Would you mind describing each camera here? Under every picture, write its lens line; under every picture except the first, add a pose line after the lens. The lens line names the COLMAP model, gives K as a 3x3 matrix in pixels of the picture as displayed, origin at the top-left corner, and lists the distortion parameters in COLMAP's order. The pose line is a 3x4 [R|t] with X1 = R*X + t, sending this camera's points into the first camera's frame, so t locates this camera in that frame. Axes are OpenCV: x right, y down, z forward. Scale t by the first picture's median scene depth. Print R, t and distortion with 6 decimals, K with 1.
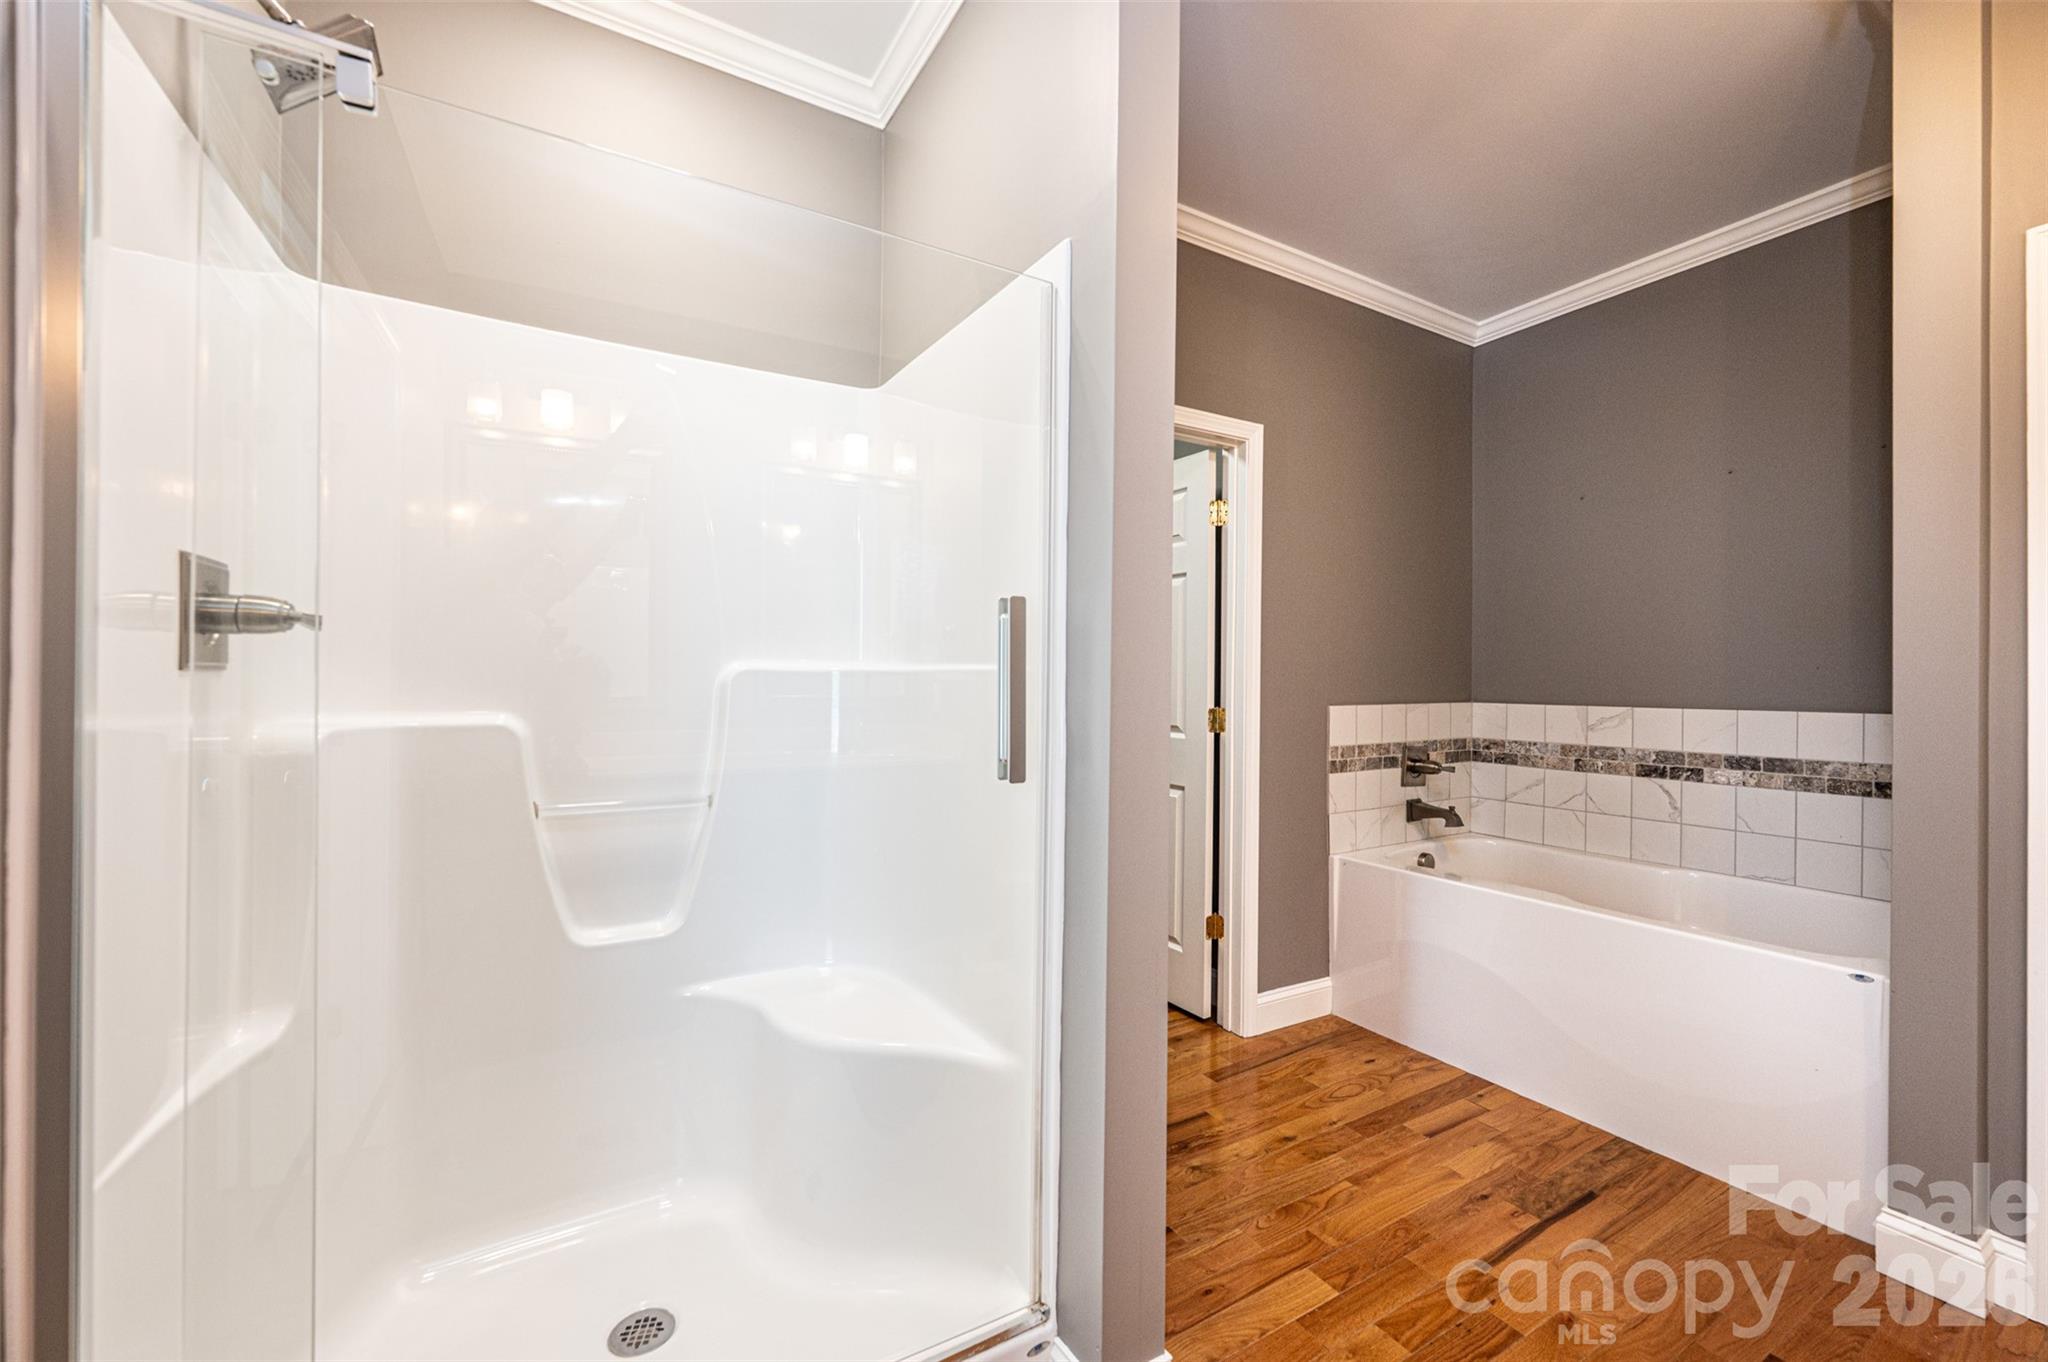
lens RADIAL K [[814.8, 0, 1022.6], [0, 814.8, 683.4], [0, 0, 1]] dist [0.002384, 0.000409]
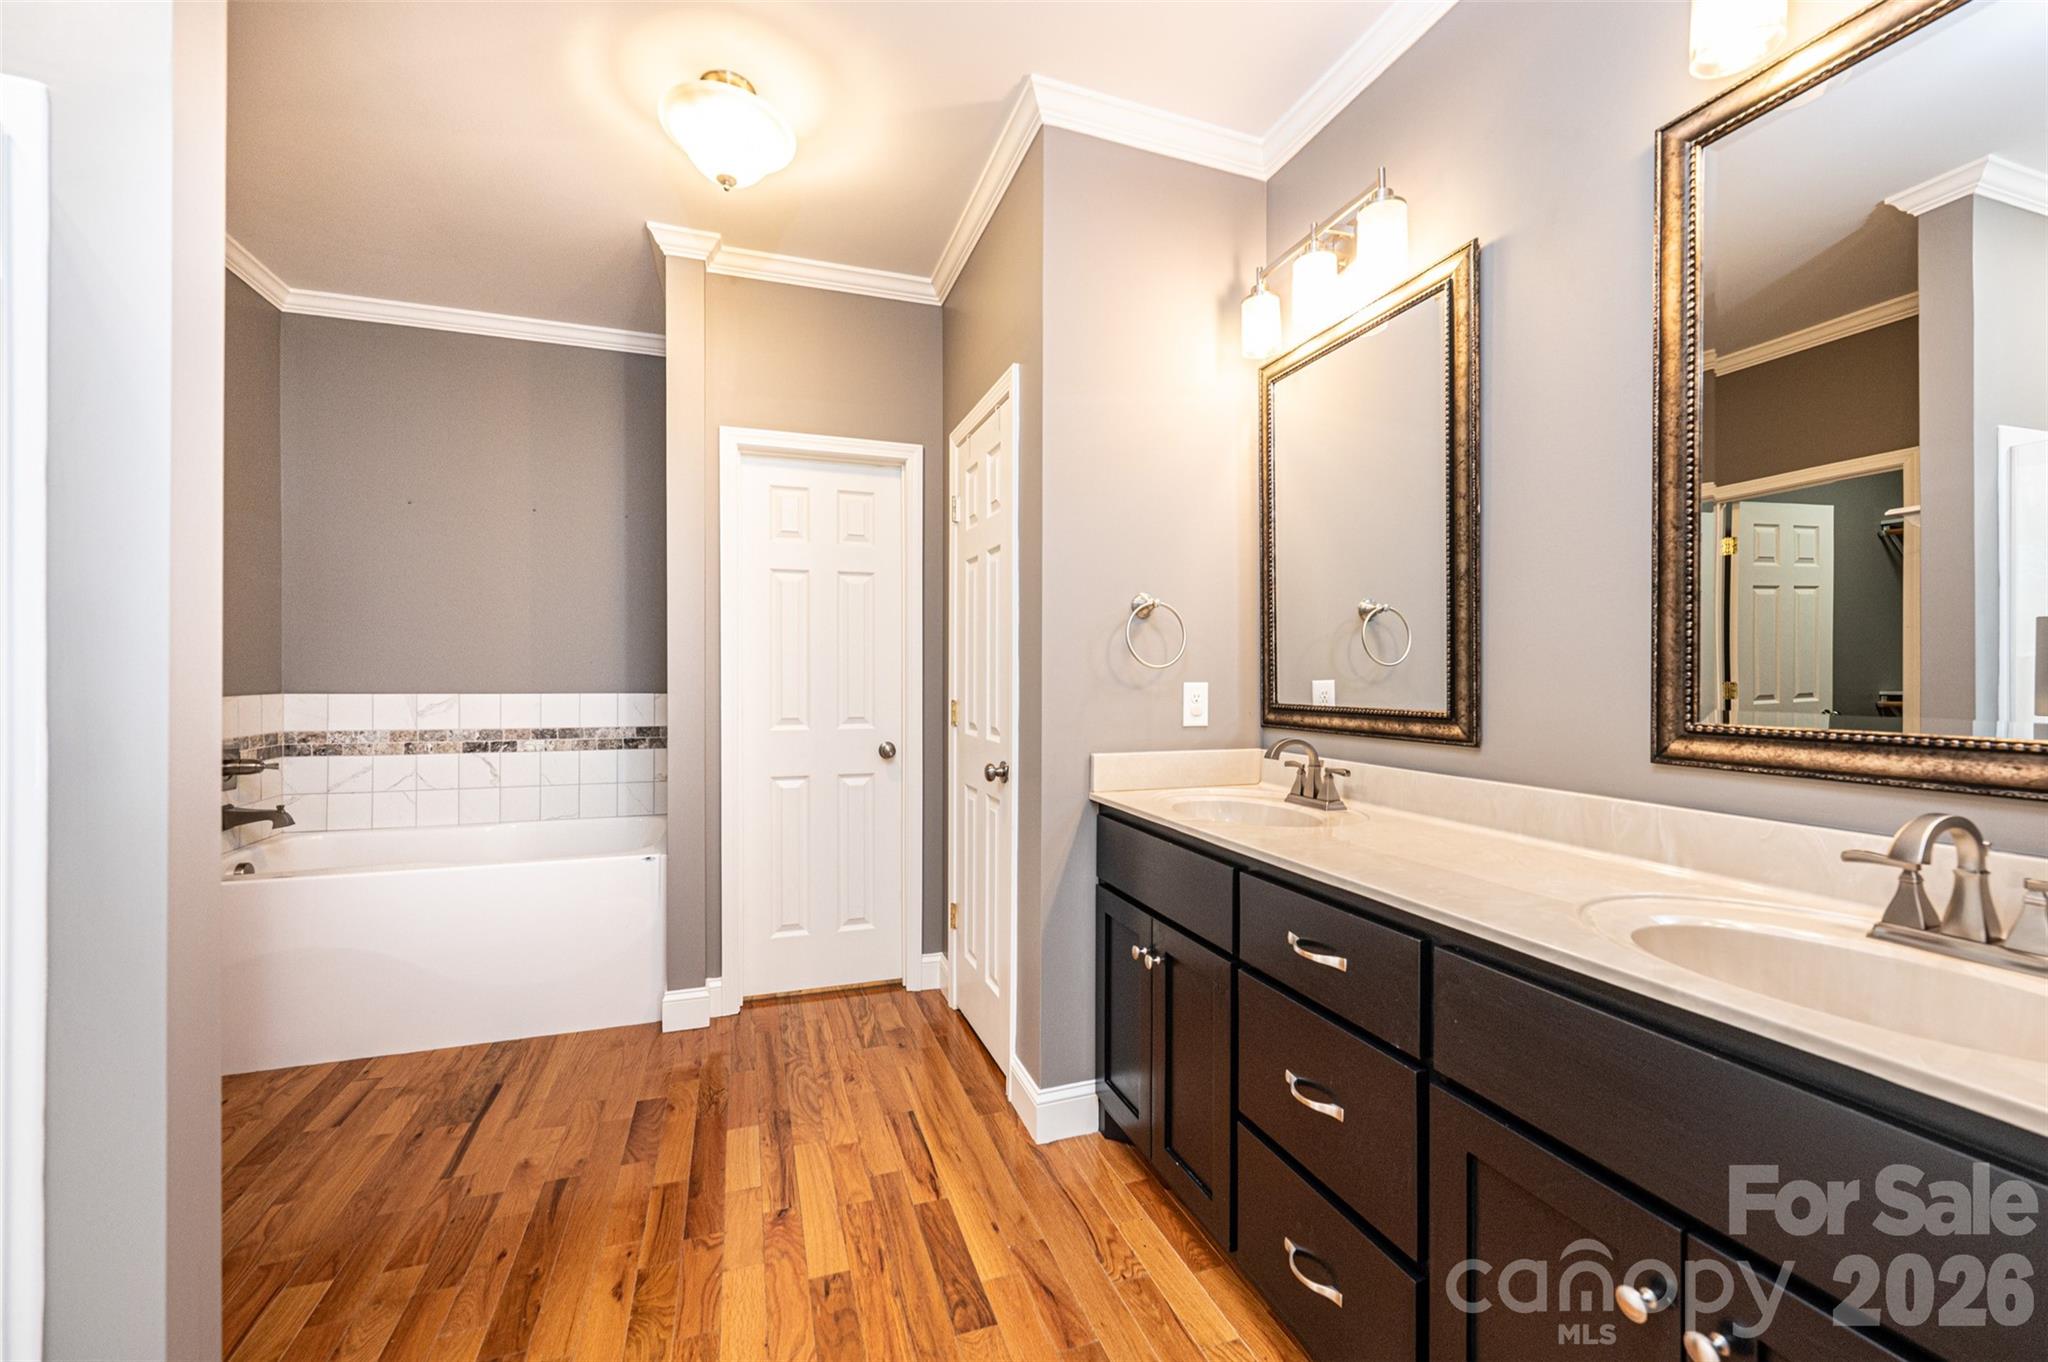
lens RADIAL K [[814.8, 0, 1019.5], [0, 814.8, 680.9], [0, 0, 1]] dist [0.002384, 0.000409]
pose [[0.206622, -0.010778, 0.978362, -0.248392], [-0.002306, 0.999931, 0.011503, -0.004993], [-0.978418, -0.004633, 0.206583, -0.022389]]
